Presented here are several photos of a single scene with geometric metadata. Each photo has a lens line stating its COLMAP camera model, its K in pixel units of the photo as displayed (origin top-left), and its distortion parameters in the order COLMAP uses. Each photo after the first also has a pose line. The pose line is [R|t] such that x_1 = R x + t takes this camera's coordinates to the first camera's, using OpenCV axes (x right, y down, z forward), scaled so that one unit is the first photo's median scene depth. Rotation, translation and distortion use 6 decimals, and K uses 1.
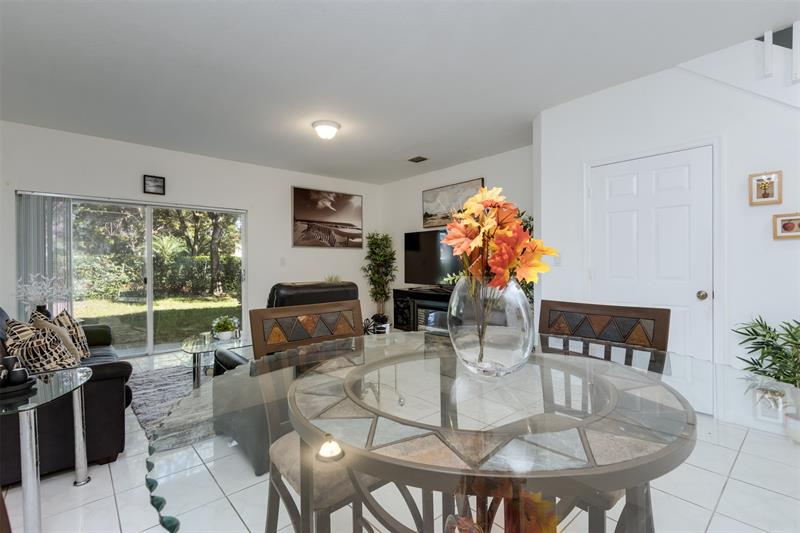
lens RADIAL K [[370.7, 0, 400.2], [0, 370.7, 264.3], [0, 0, 1]] dist [0.007927, -0.001359]
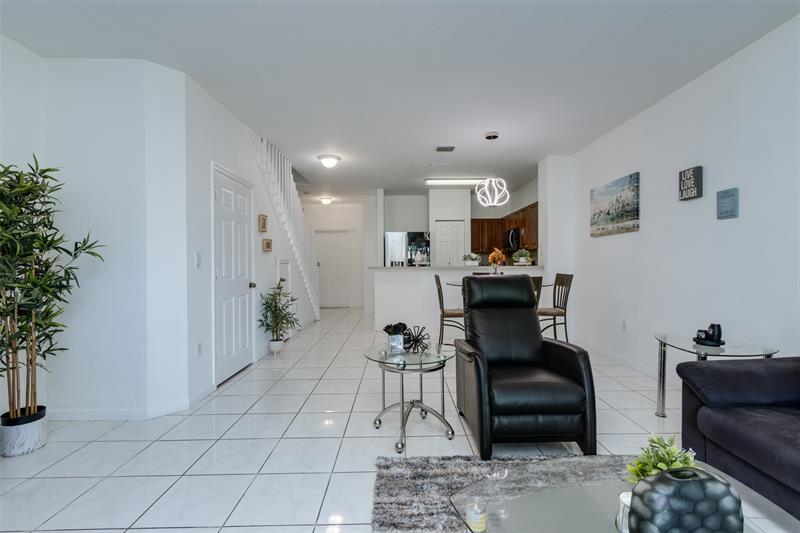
lens RADIAL K [[370.7, 0, 400.2], [0, 370.7, 264.3], [0, 0, 1]] dist [0.007927, -0.001359]
pose [[-0.751091, 0.007708, 0.660153, -0.287920], [0.010146, 0.999949, -0.000132, 0.001647], [-0.660120, 0.006599, -0.751131, 0.765605]]
